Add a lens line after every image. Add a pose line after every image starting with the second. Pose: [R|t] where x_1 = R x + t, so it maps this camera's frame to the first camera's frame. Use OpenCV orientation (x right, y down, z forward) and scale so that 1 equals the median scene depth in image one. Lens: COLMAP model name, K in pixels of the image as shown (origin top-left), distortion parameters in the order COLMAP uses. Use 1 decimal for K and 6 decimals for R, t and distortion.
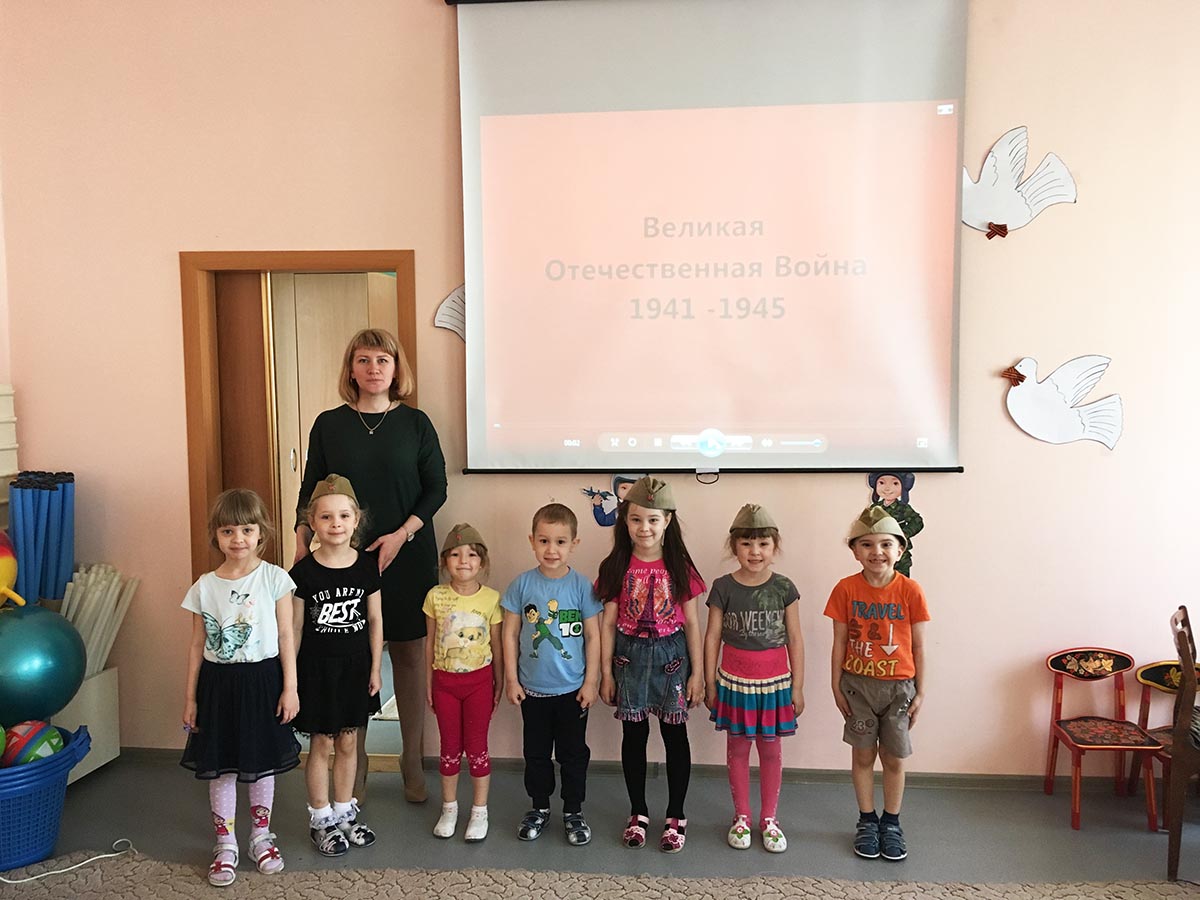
lens RADIAL K [[1038.4, 0, 605.9], [0, 1038.4, 442.7], [0, 0, 1]] dist [0.061267, -0.089659]
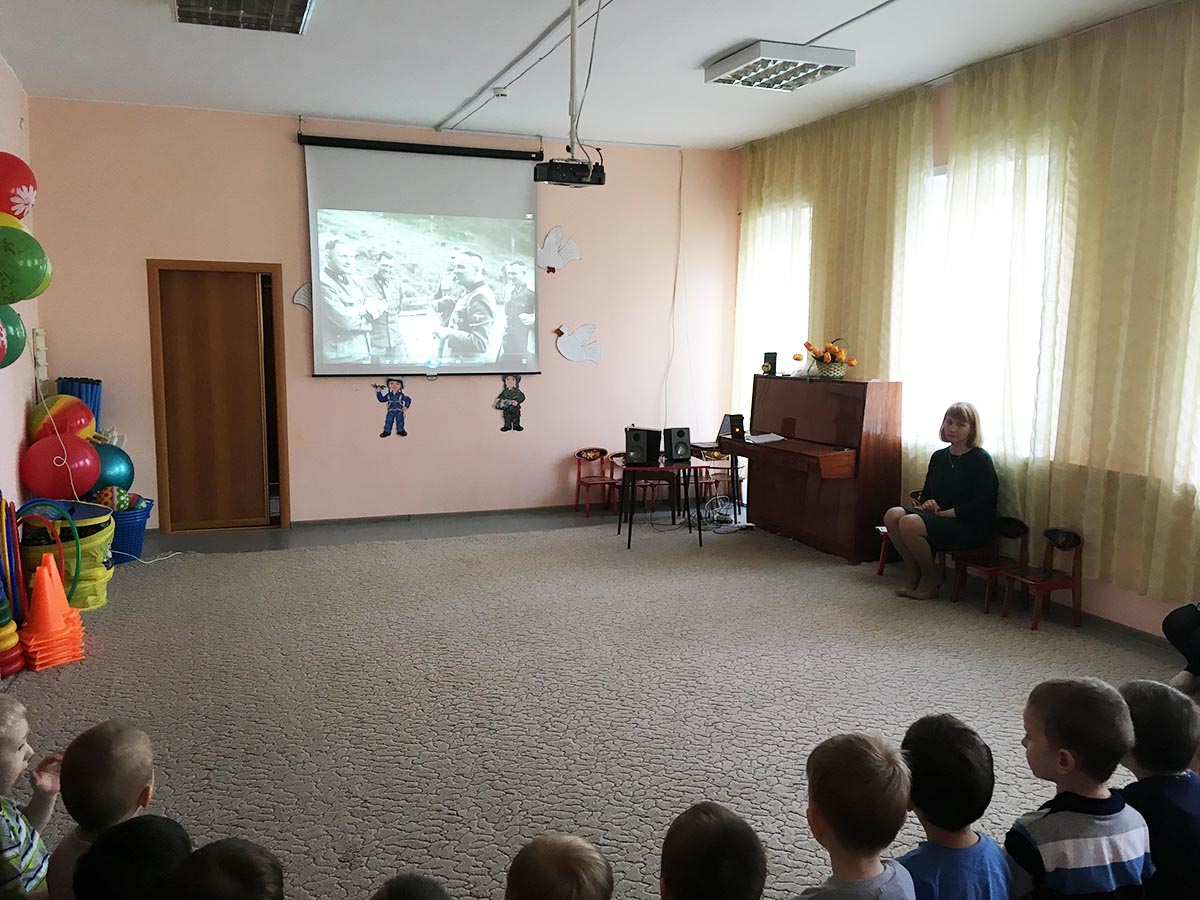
lens RADIAL K [[1038.4, 0, 621.6], [0, 1038.4, 451.3], [0, 0, 1]] dist [0.061267, -0.089659]
pose [[0.879173, -0.039133, 0.474894, -0.594542], [0.026101, 0.999081, 0.034007, 0.124071], [-0.475788, -0.017502, 0.879386, -1.101506]]
